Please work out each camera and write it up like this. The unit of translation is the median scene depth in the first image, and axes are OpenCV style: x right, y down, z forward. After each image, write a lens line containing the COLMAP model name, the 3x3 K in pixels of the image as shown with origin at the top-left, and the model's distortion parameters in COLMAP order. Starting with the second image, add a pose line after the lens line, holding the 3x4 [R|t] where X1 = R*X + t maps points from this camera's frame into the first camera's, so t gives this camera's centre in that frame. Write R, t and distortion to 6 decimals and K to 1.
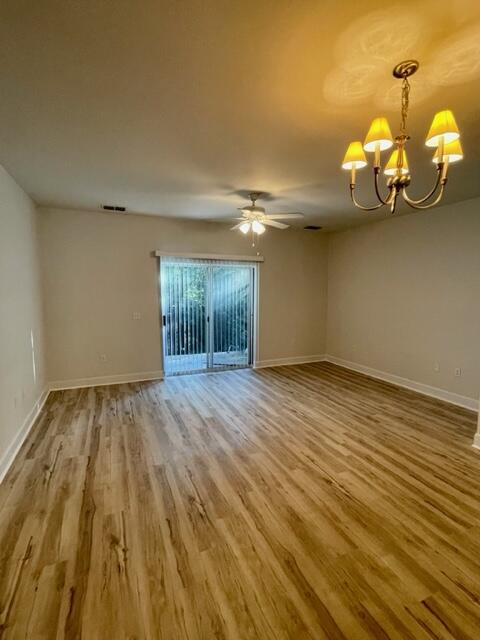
lens RADIAL K [[305.9, 0, 240.0], [0, 305.9, 320.0], [0, 0, 1]] dist [-0.002227, -0.000316]
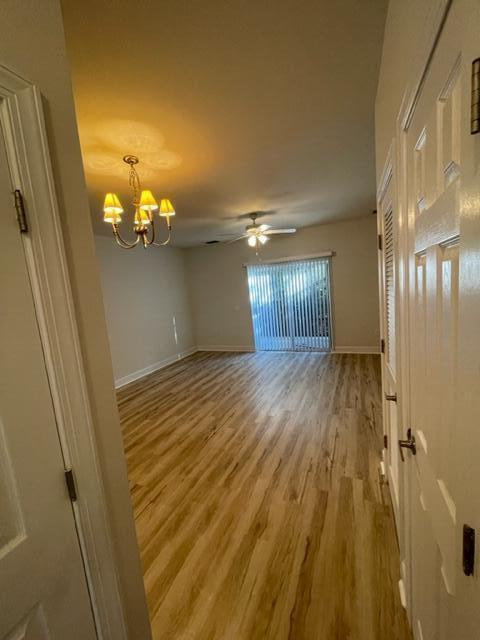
lens RADIAL K [[257.9, 0, 240.0], [0, 257.9, 320.0], [0, 0, 1]] dist [-0.001588, -0.000130]
pose [[0.674647, 0.022482, -0.737798, 0.947578], [0.016837, 0.998807, 0.045830, -0.018799], [0.737948, -0.043342, 0.673464, 0.235704]]
